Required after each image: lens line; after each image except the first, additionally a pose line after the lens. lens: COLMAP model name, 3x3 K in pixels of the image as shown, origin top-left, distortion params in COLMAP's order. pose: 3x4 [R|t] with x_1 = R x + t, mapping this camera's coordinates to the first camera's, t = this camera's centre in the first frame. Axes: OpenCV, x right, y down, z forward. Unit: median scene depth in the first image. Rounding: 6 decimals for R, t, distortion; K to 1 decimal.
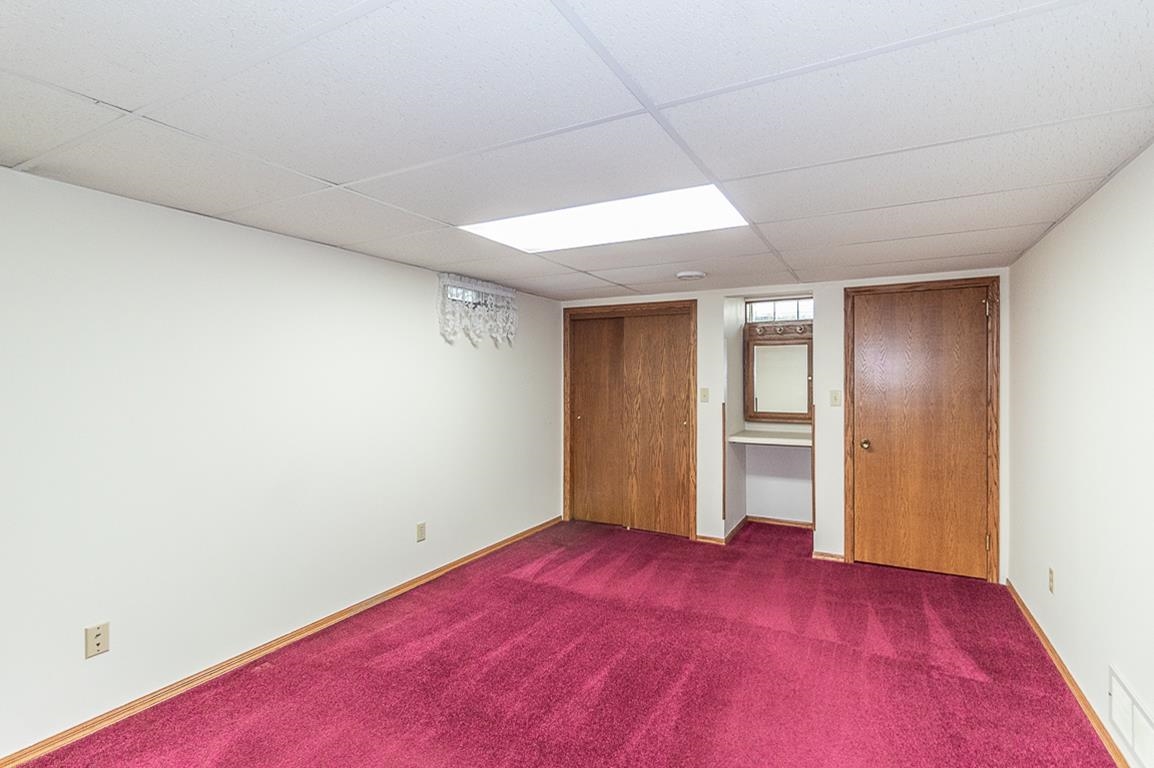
lens RADIAL K [[546.5, 0, 578.8], [0, 546.5, 381.2], [0, 0, 1]] dist [0.003603, -0.000333]
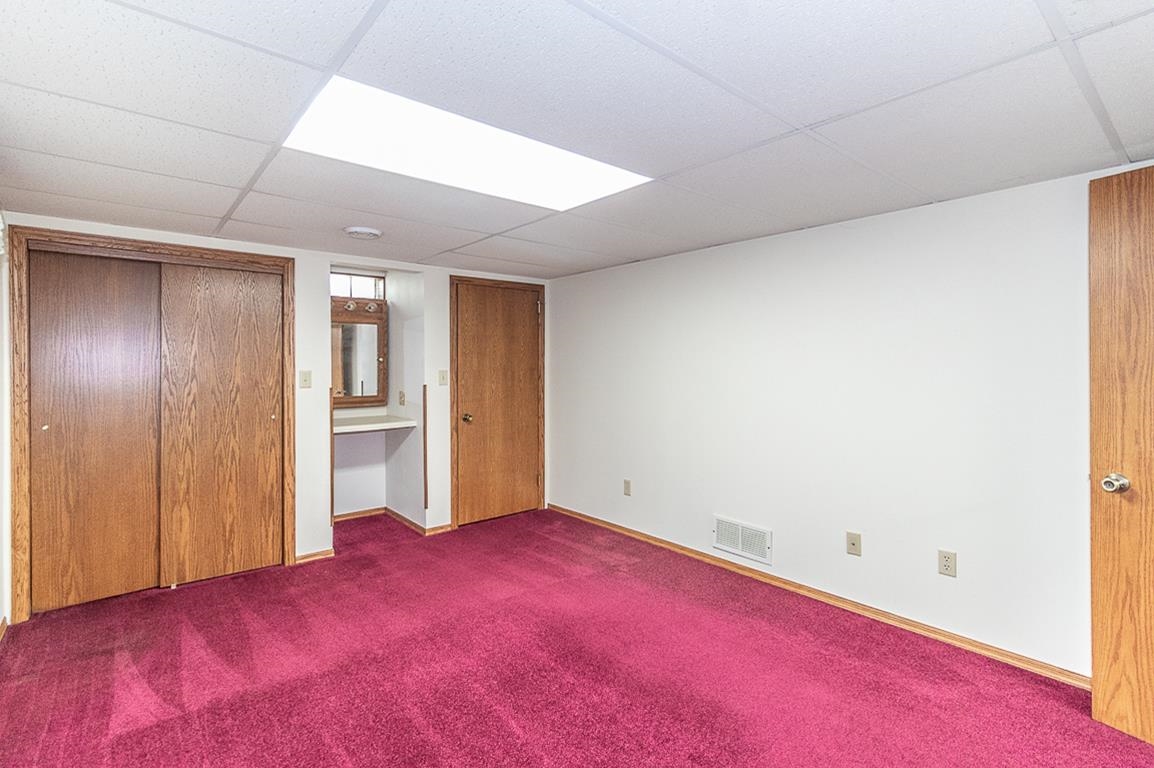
lens RADIAL K [[546.5, 0, 588.8], [0, 546.5, 363.2], [0, 0, 1]] dist [0.003603, -0.000333]
pose [[0.350768, 0.000496, 0.936462, -0.420419], [0.007505, 0.999966, -0.003340, 0.008735], [-0.936432, 0.008199, 0.350752, 0.362574]]
